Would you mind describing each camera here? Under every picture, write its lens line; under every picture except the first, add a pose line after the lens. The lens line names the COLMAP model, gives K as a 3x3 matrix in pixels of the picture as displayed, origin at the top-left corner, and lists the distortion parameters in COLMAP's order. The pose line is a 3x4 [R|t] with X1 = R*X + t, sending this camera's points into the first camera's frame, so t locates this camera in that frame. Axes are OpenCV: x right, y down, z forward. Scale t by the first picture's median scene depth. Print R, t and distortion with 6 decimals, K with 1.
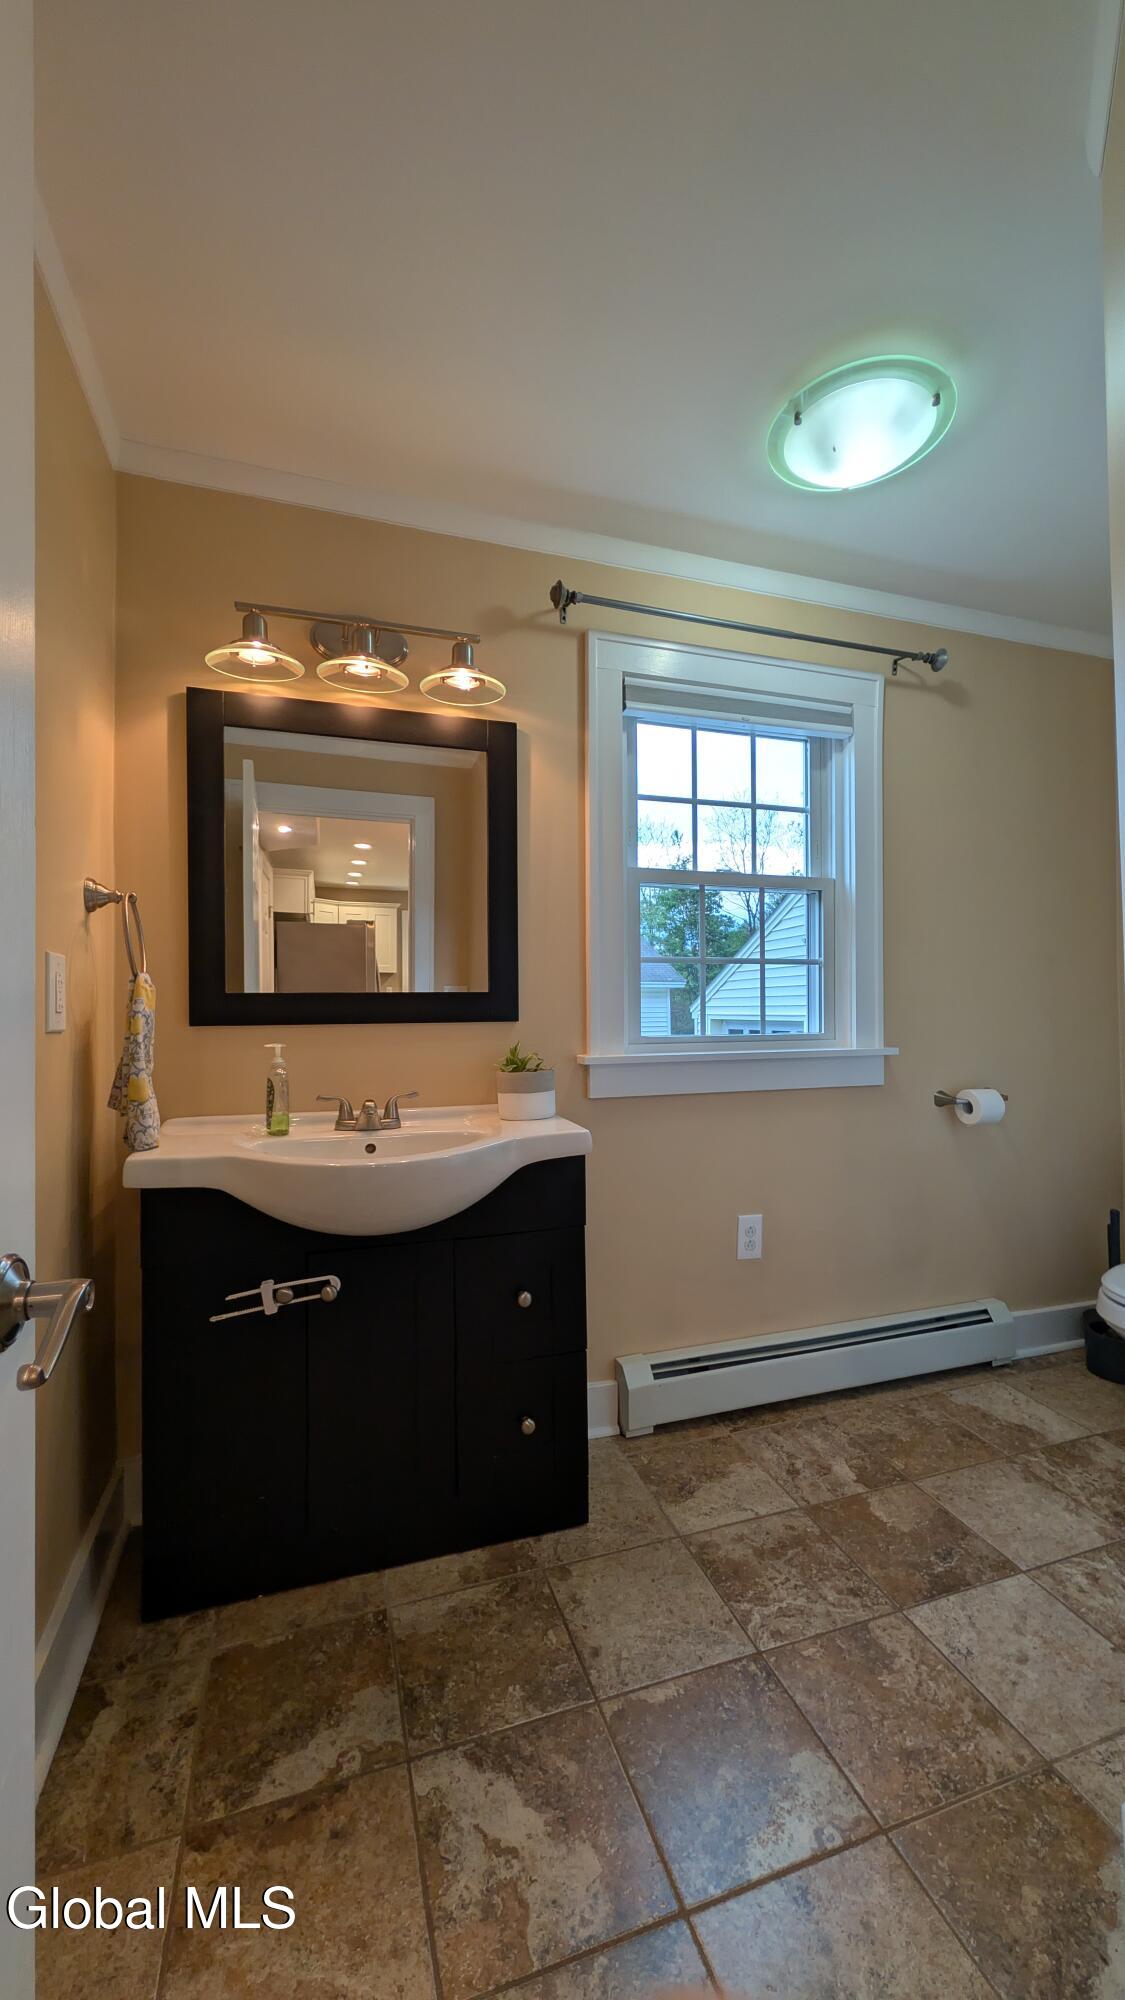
lens RADIAL K [[772.7, 0, 565.8], [0, 772.7, 996.1], [0, 0, 1]] dist [0.003168, -0.000180]
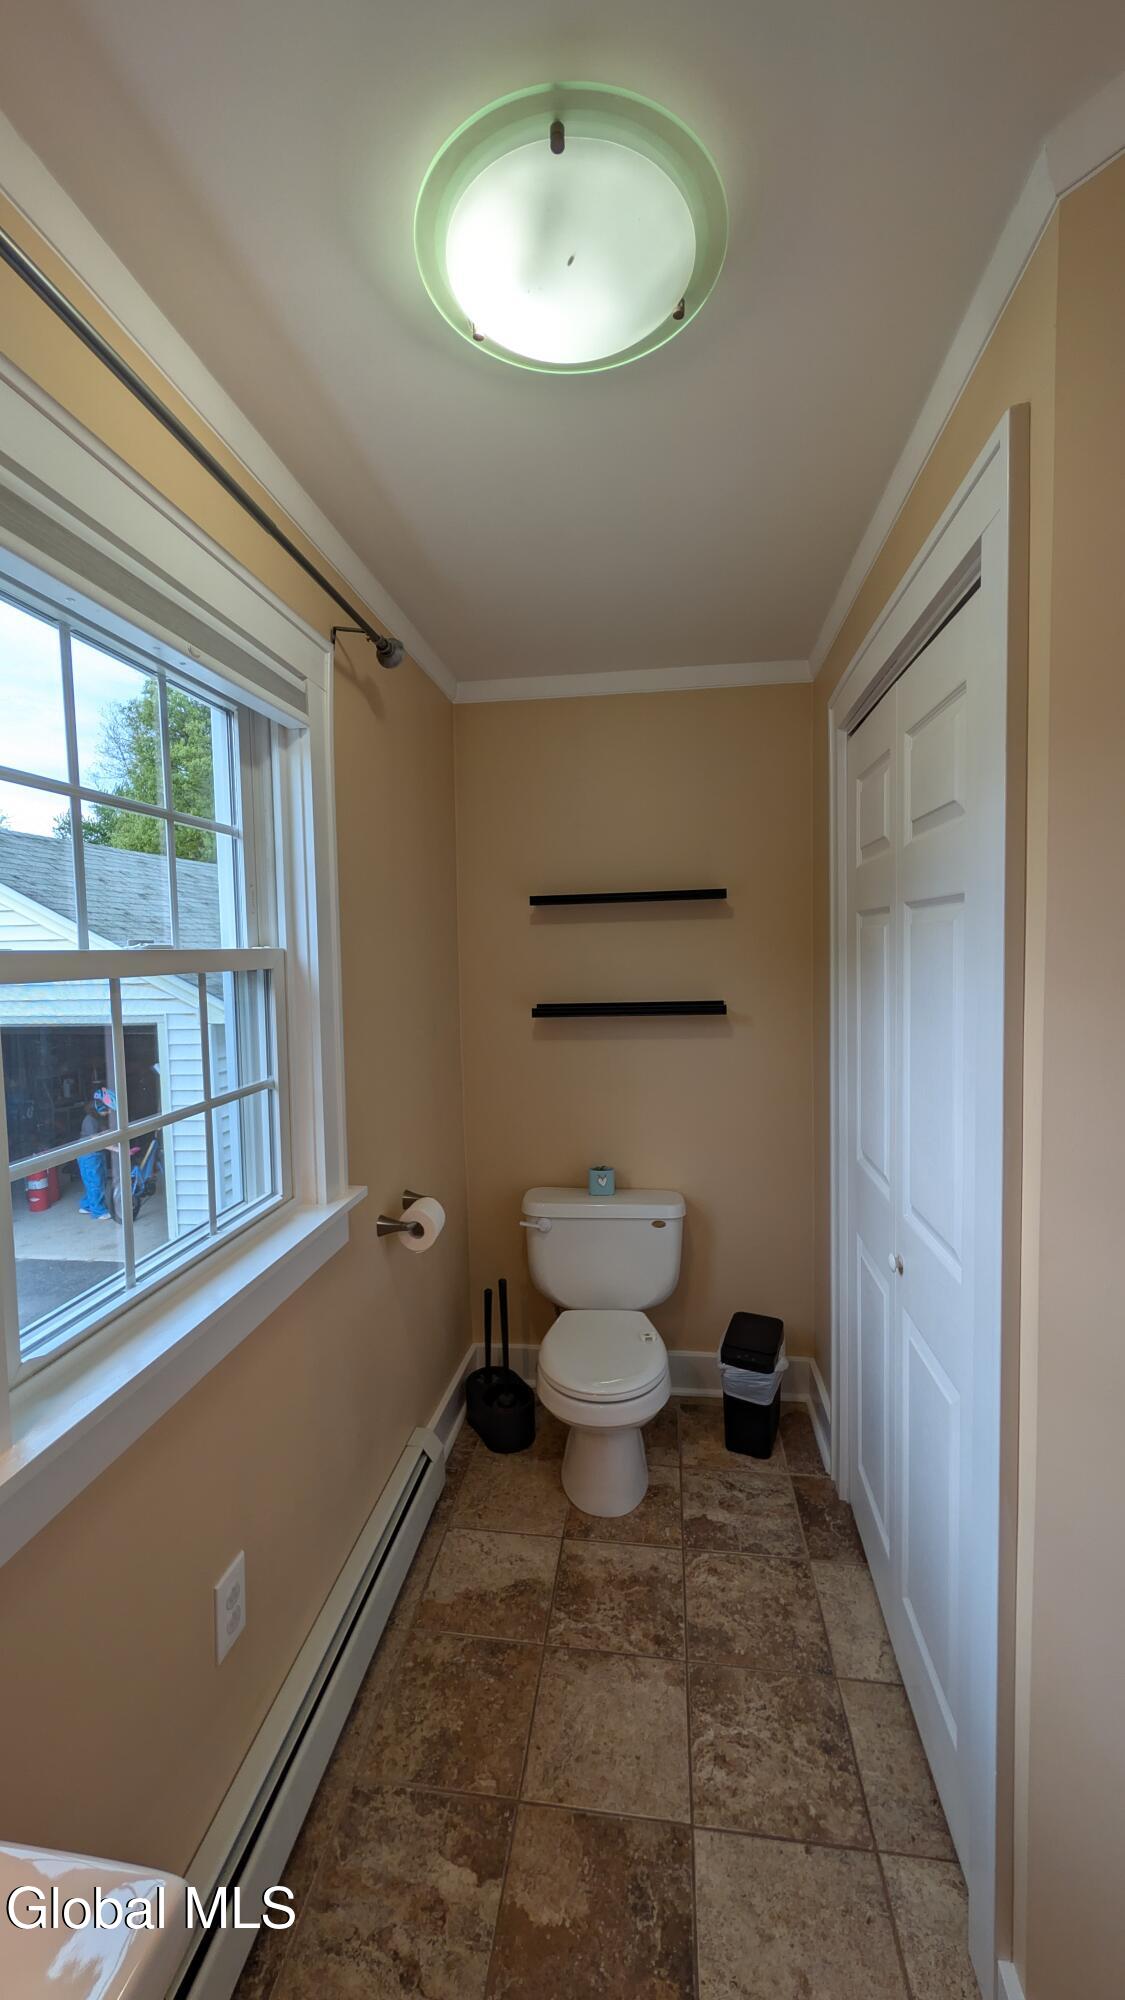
lens RADIAL K [[772.7, 0, 554.4], [0, 772.7, 998.1], [0, 0, 1]] dist [0.003168, -0.000180]
pose [[0.455383, -0.064197, 0.887978, -0.133003], [0.017153, 0.997844, 0.063343, -0.167809], [-0.890130, -0.013614, 0.455503, 0.581443]]
